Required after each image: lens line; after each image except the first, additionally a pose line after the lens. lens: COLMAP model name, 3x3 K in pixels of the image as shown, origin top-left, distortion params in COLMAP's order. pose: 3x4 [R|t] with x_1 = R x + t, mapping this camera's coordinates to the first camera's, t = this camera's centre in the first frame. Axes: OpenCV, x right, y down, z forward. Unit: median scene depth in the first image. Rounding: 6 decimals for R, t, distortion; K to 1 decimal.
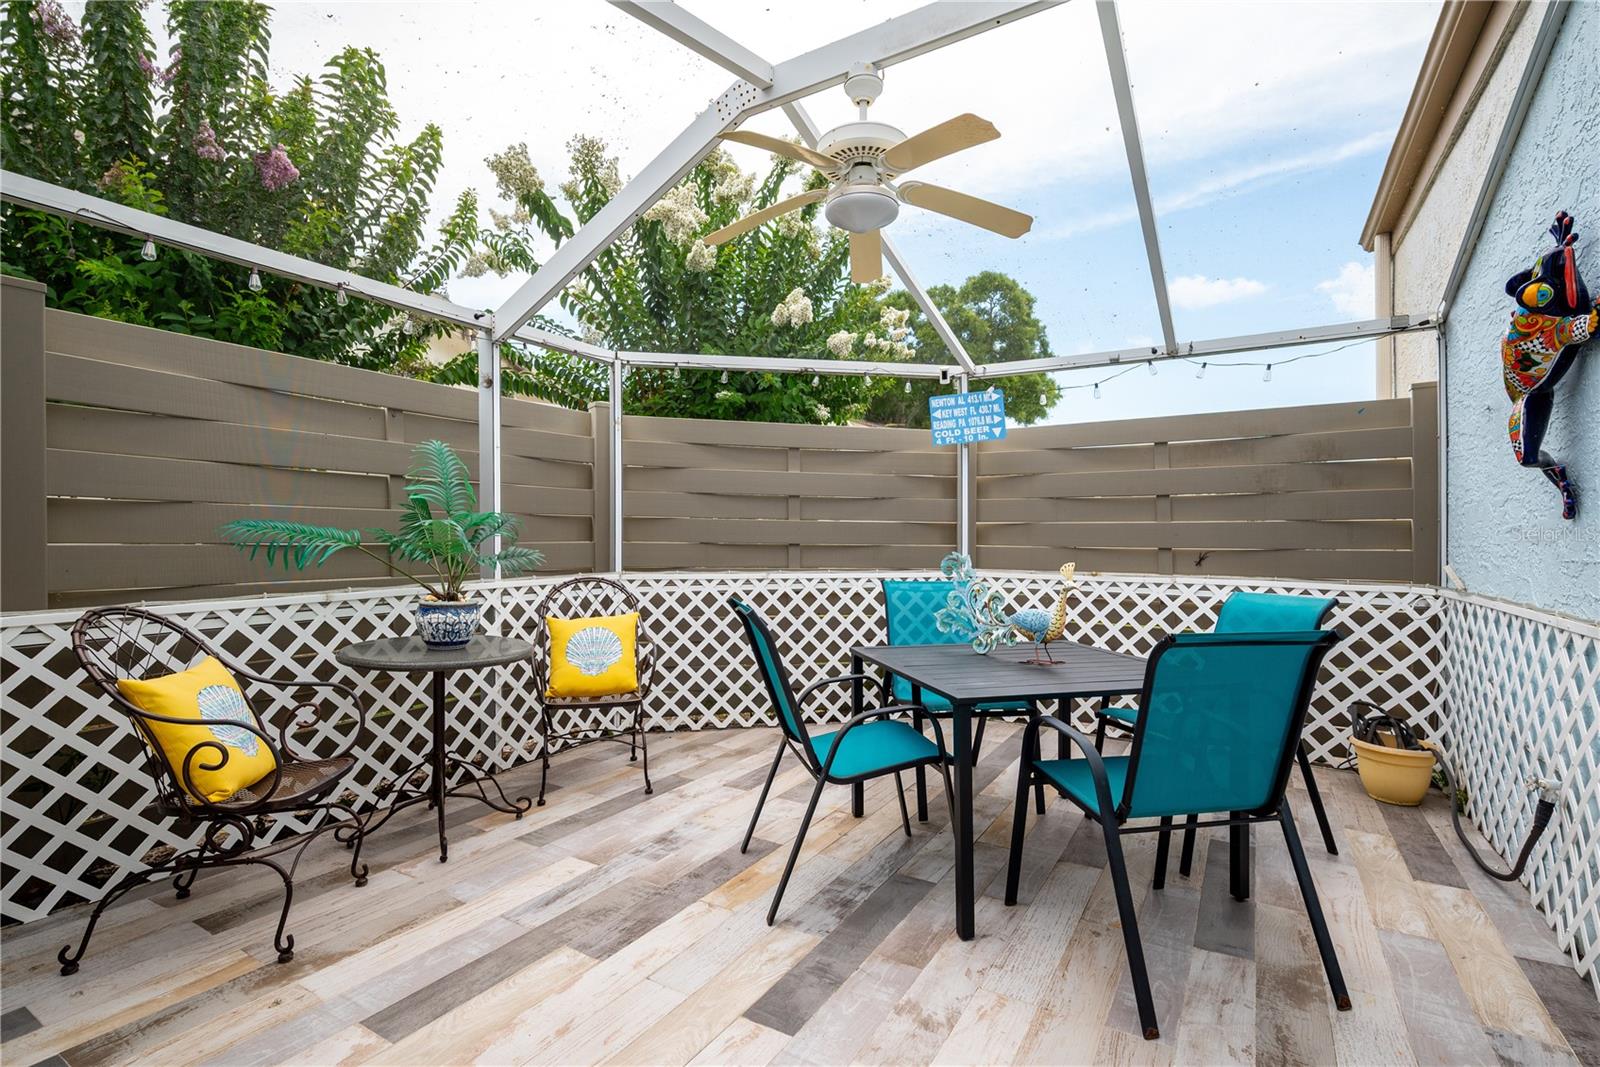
lens RADIAL K [[746.5, 0, 798.0], [0, 746.5, 536.9], [0, 0, 1]] dist [-0.002861, -0.000041]
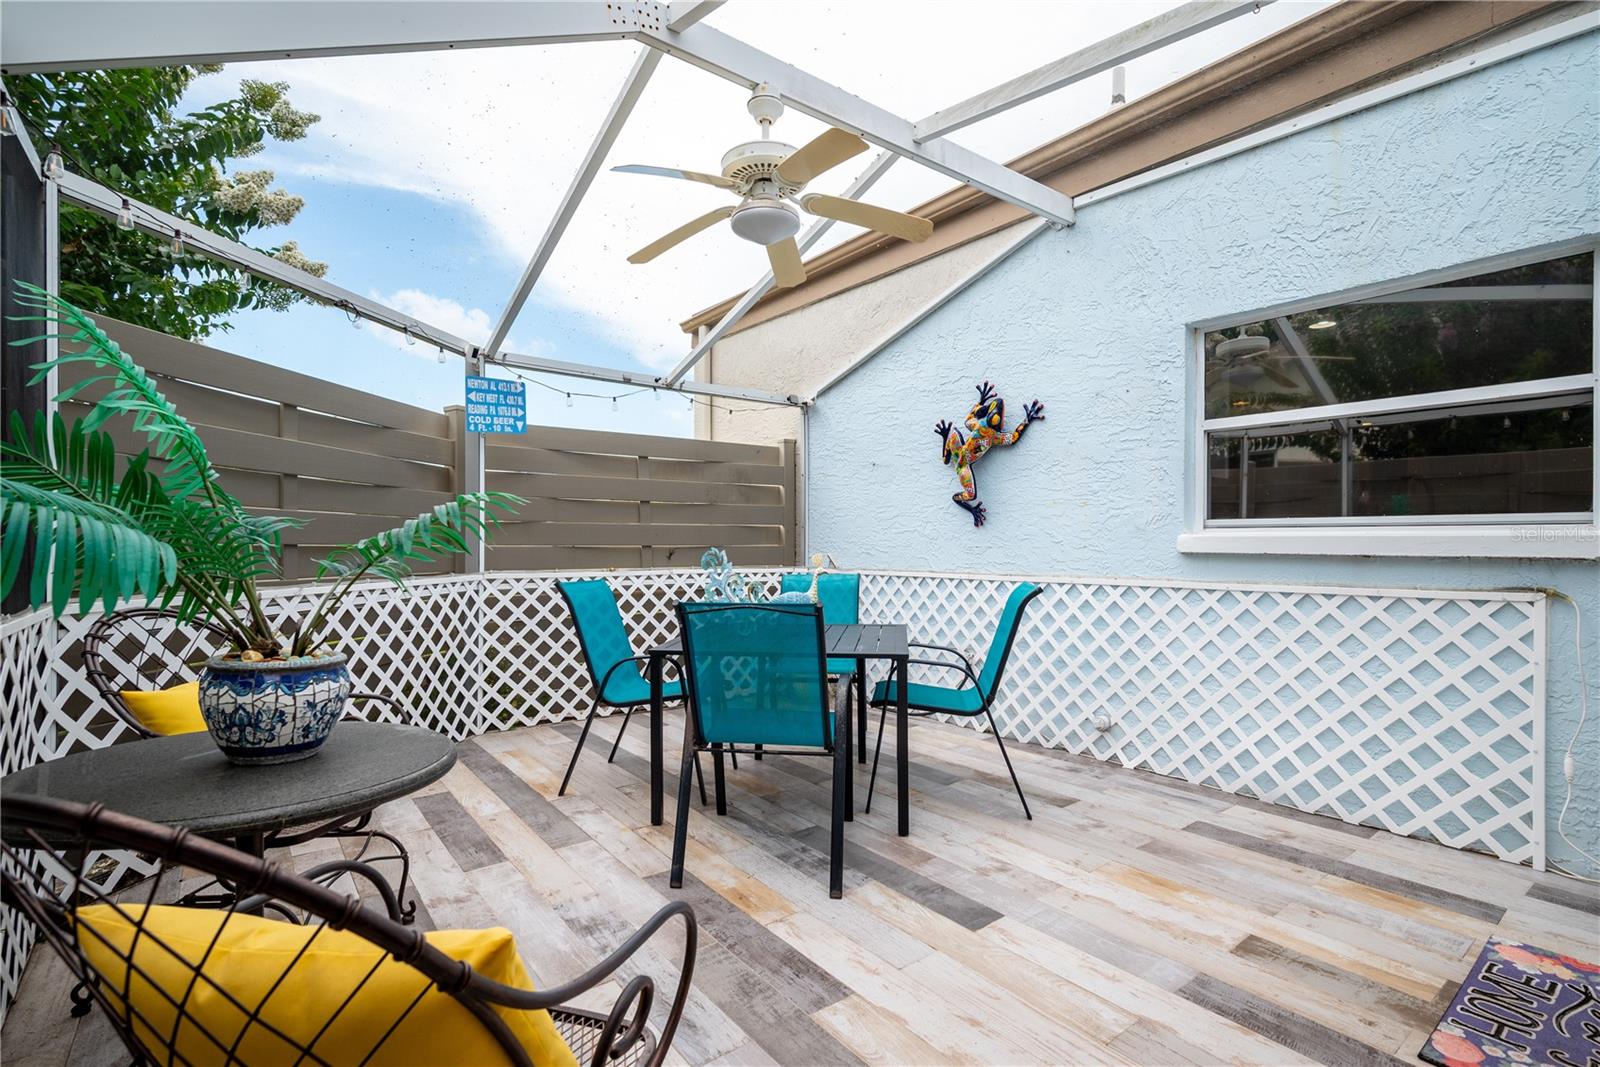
lens RADIAL K [[753.8, 0, 797.3], [0, 753.8, 535.1], [0, 0, 1]] dist [0.000138, 0.000187]
pose [[0.356543, 0.006168, 0.934259, -0.754427], [0.000632, 0.999976, -0.006843, 0.009284], [-0.934279, 0.003030, 0.356530, 0.480042]]
